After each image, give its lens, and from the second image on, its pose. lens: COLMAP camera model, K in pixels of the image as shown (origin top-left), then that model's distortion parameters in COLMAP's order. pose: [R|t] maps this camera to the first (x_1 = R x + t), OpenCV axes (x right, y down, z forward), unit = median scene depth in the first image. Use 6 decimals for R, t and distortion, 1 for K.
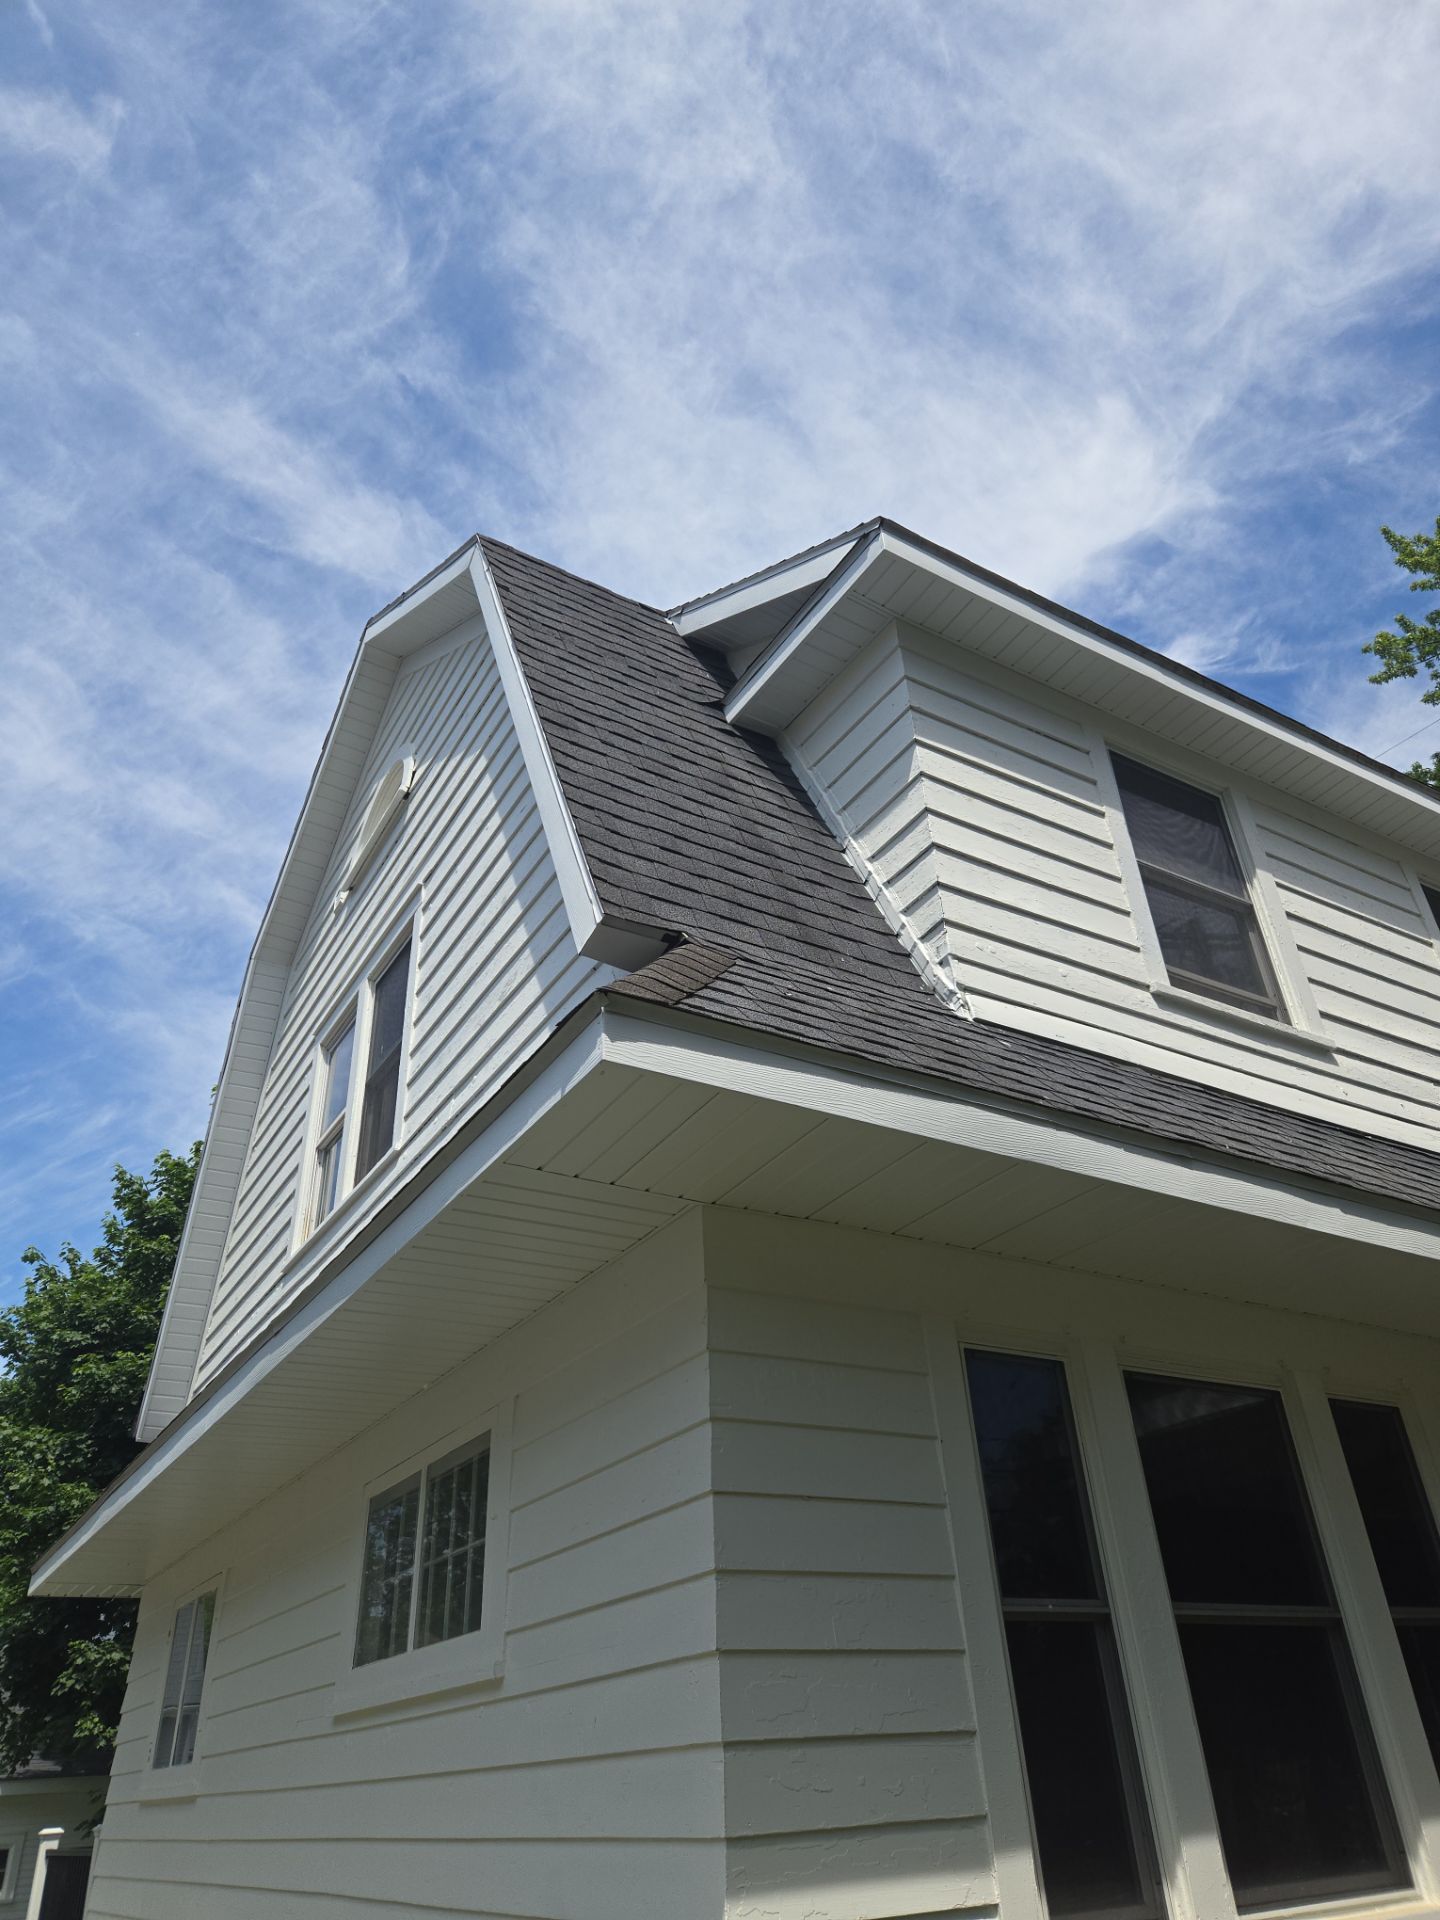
lens RADIAL K [[1282.5, 0, 738.1], [0, 1282.5, 962.4], [0, 0, 1]] dist [0.081569, -0.063090]
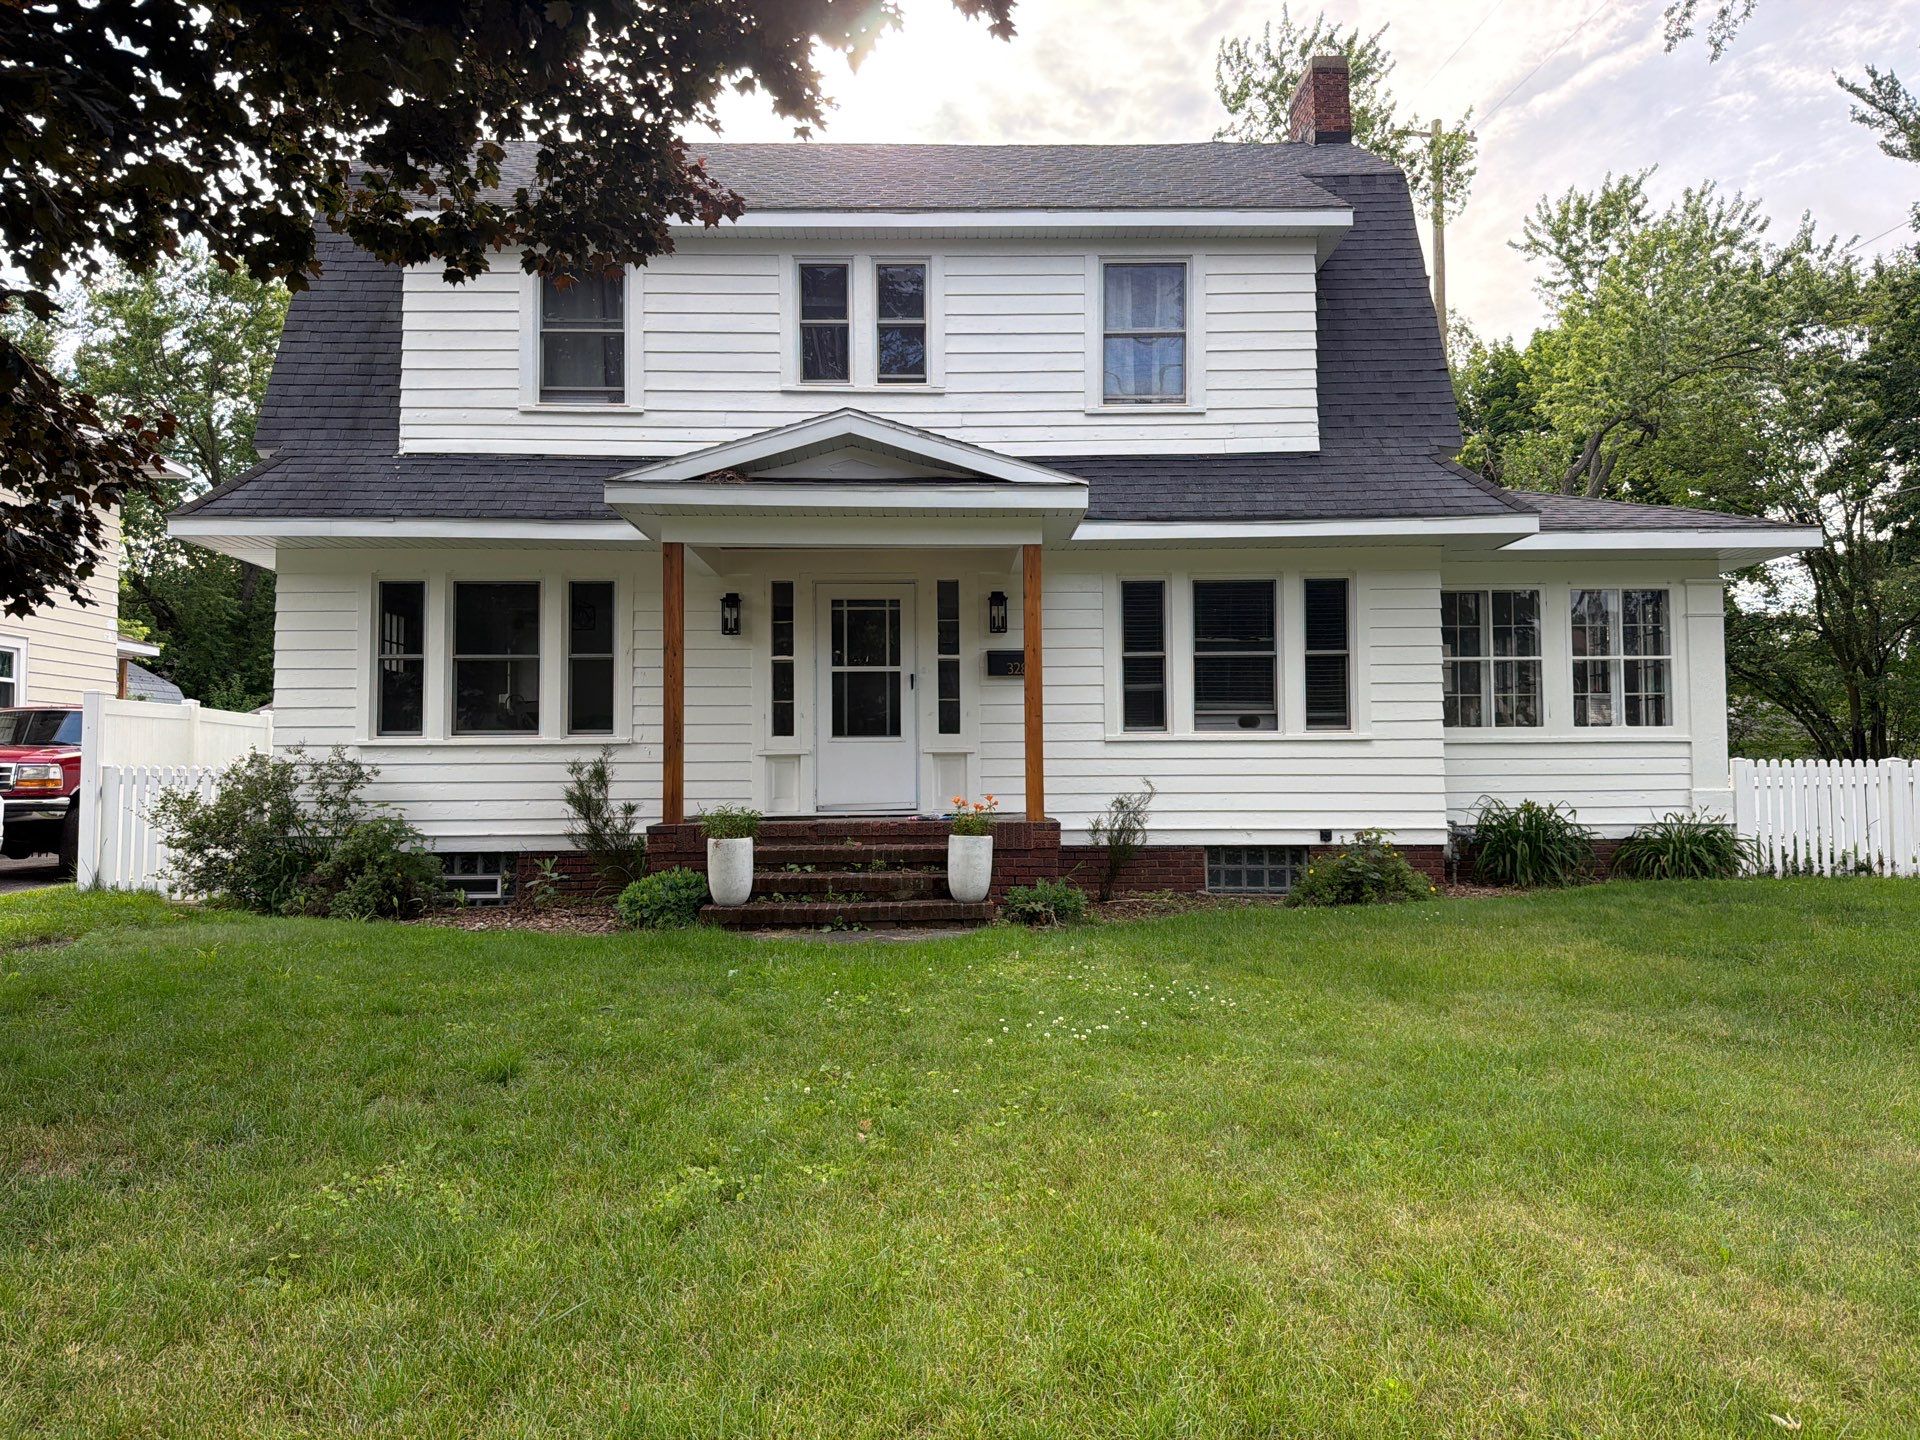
lens RADIAL K [[1319.1, 0, 955.2], [0, 1319.1, 721.9], [0, 0, 1]] dist [0.154307, -0.241705]
pose [[0.862772, 0.030457, -0.504675, 2.287313], [0.233485, 0.861370, 0.451140, -0.410118], [0.448452, -0.507065, 0.736054, -0.686176]]
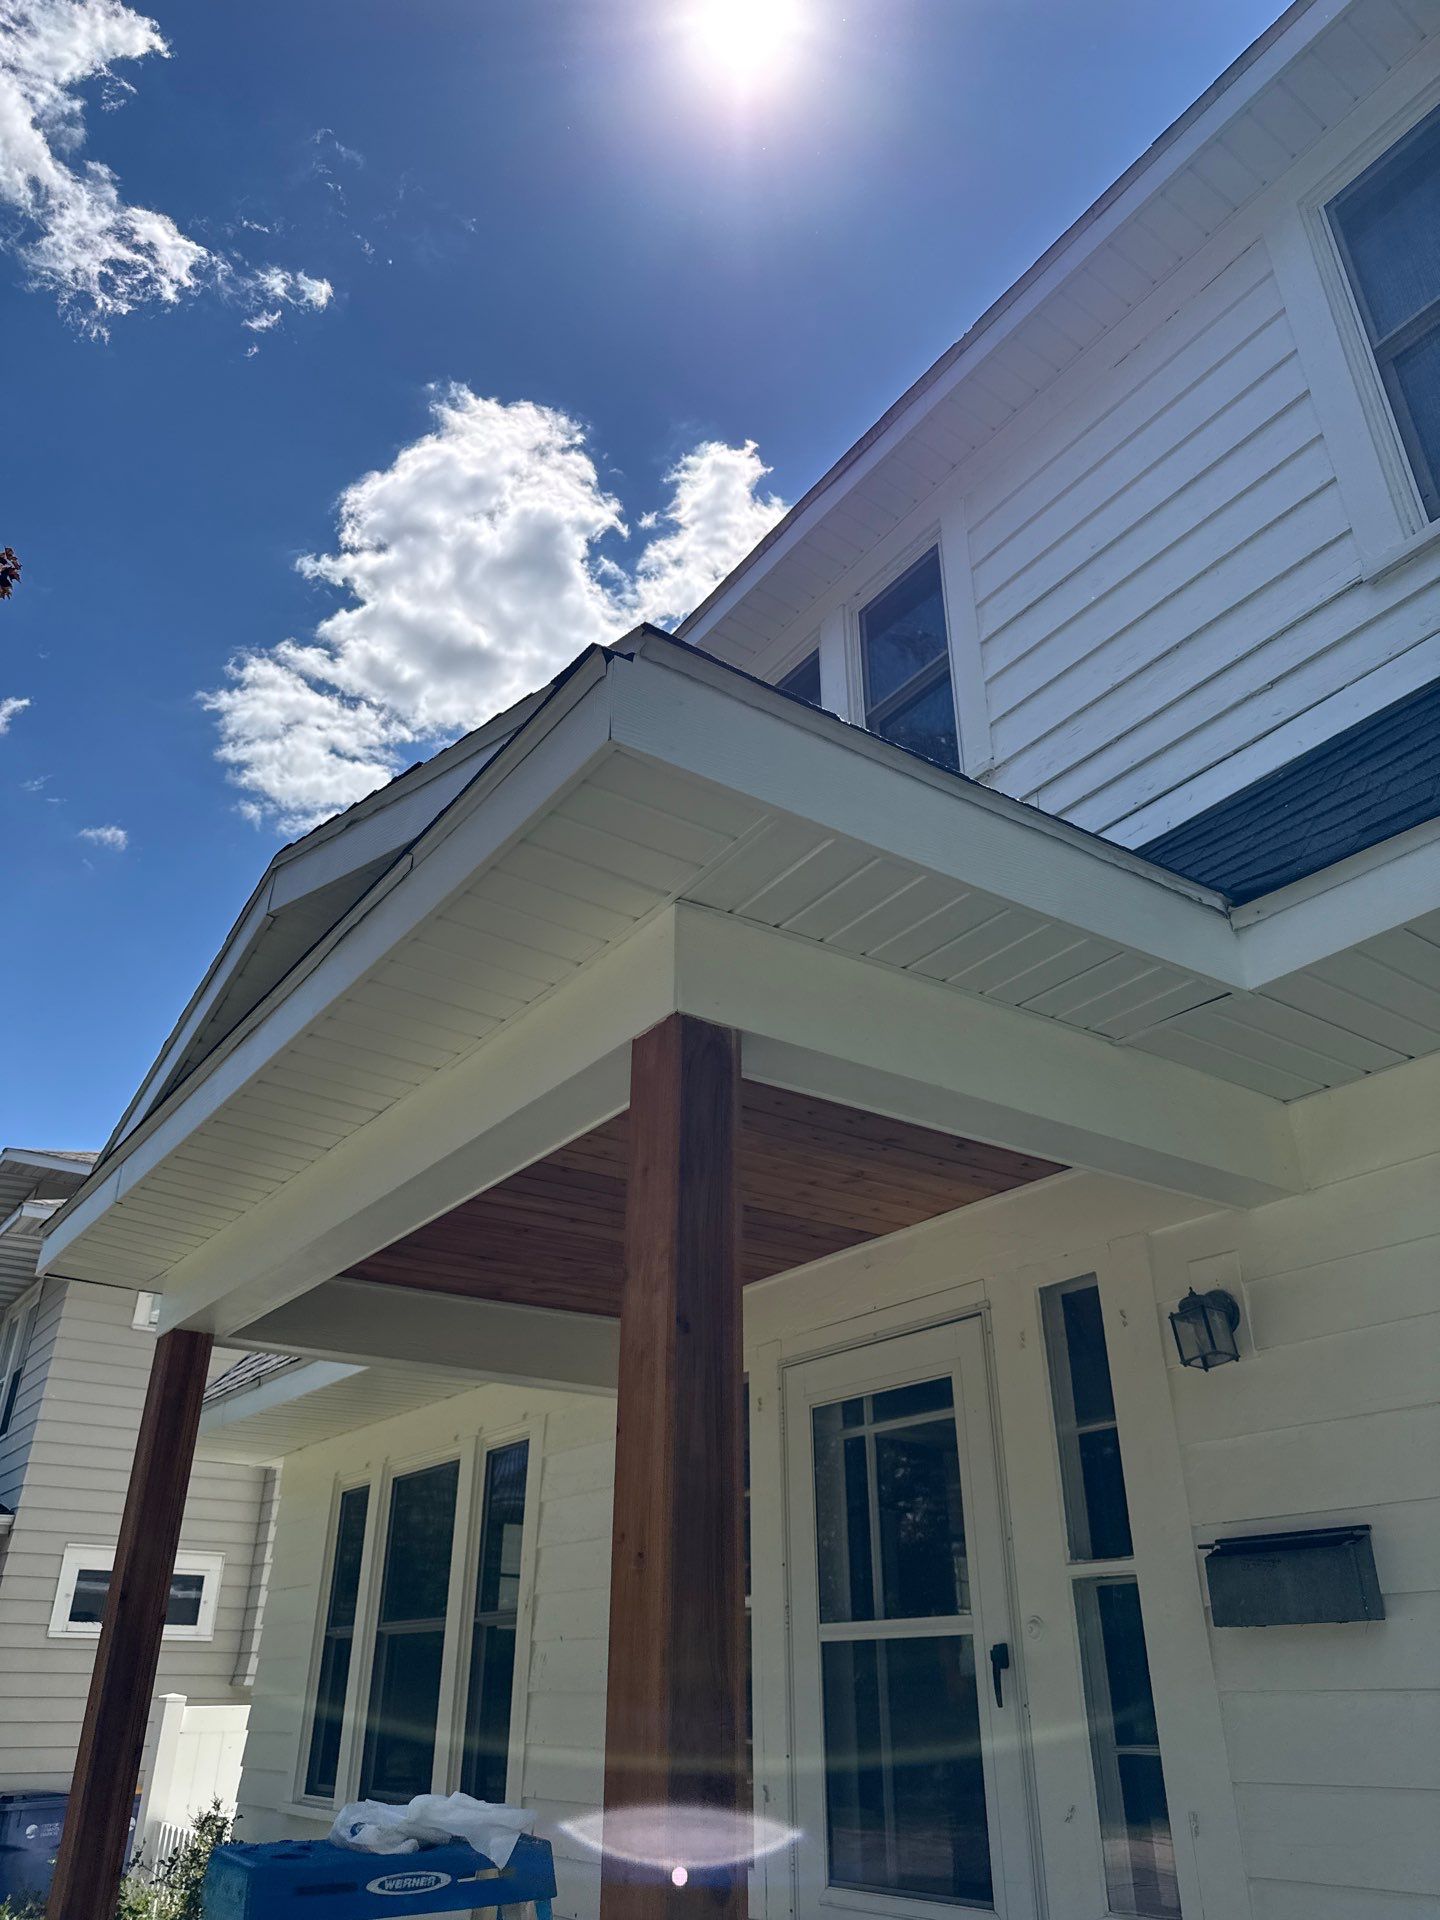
lens RADIAL K [[1394.2, 0, 720.0], [0, 1394.2, 960.0], [0, 0, 1]] dist [0.020186, -0.004096]
pose [[0.064585, -0.415327, -0.907377, 1.779663], [0.528455, 0.785547, -0.321949, 0.482519], [0.846501, -0.458715, 0.270217, 0.976887]]
